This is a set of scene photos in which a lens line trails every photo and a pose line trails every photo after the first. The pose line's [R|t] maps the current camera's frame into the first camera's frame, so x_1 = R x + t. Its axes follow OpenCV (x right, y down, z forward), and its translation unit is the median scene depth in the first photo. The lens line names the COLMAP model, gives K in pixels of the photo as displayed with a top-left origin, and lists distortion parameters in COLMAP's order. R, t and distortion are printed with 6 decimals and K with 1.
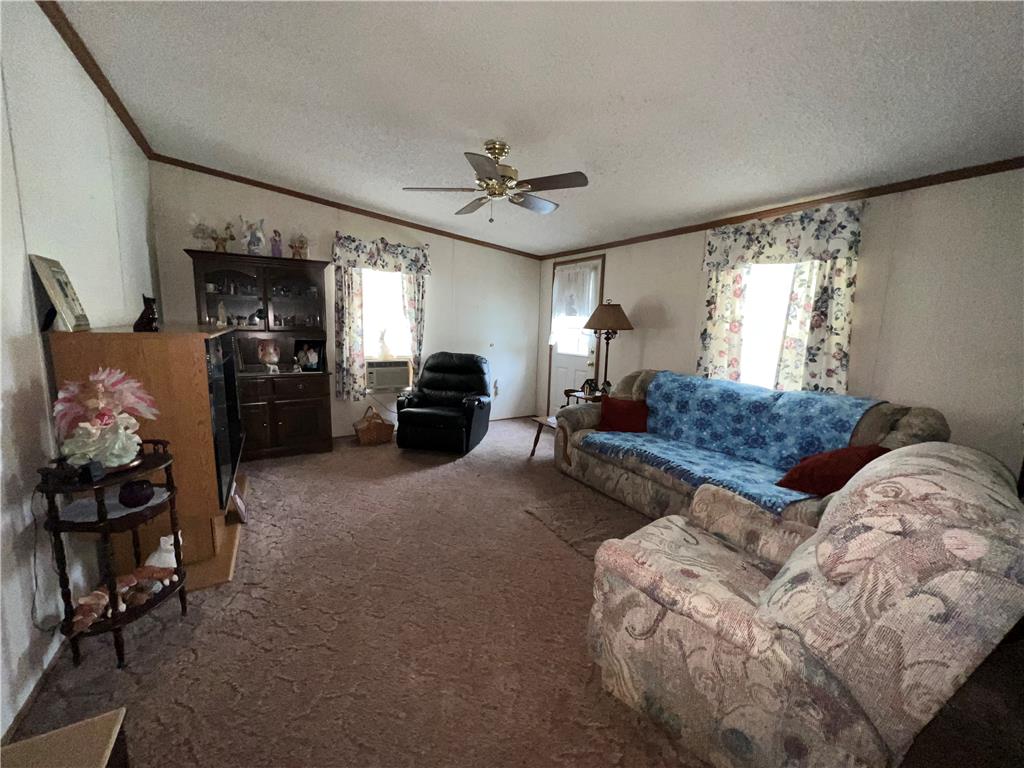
lens RADIAL K [[413.6, 0, 513.7], [0, 413.6, 382.3], [0, 0, 1]] dist [0.000600, -0.001232]
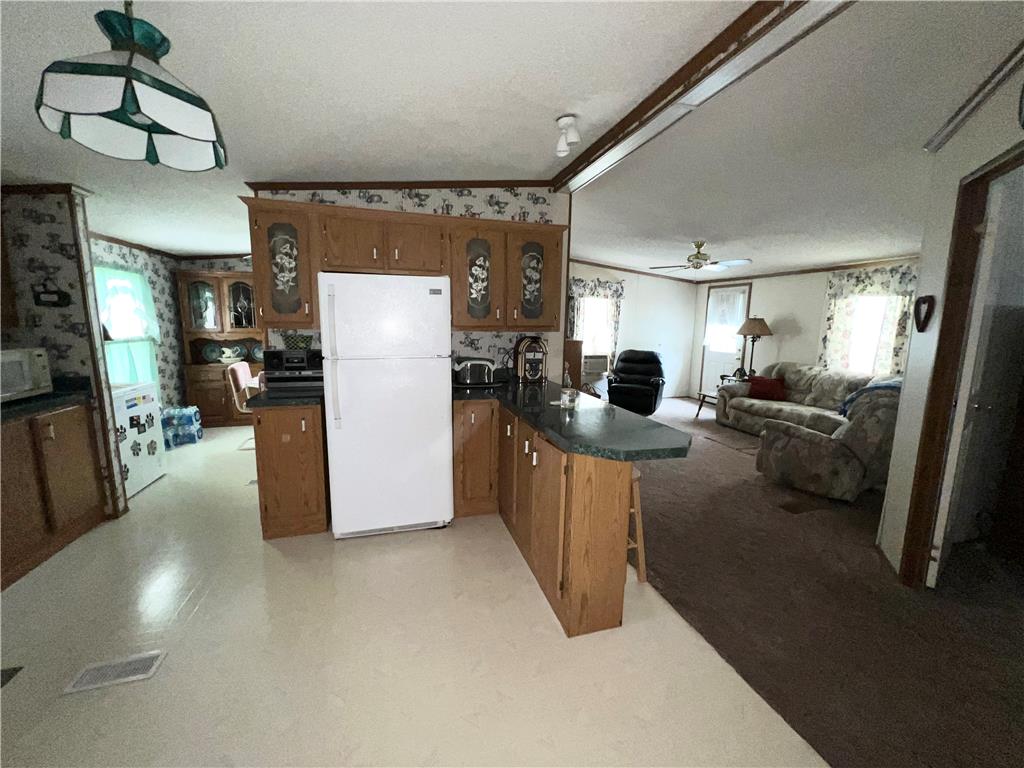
lens RADIAL K [[413.6, 0, 514.2], [0, 413.6, 382.1], [0, 0, 1]] dist [0.000600, -0.001232]
pose [[0.967224, 0.025528, -0.252637, -0.233812], [-0.024872, 0.999674, 0.005789, 0.056501], [0.252702, 0.000684, 0.967544, -0.682977]]
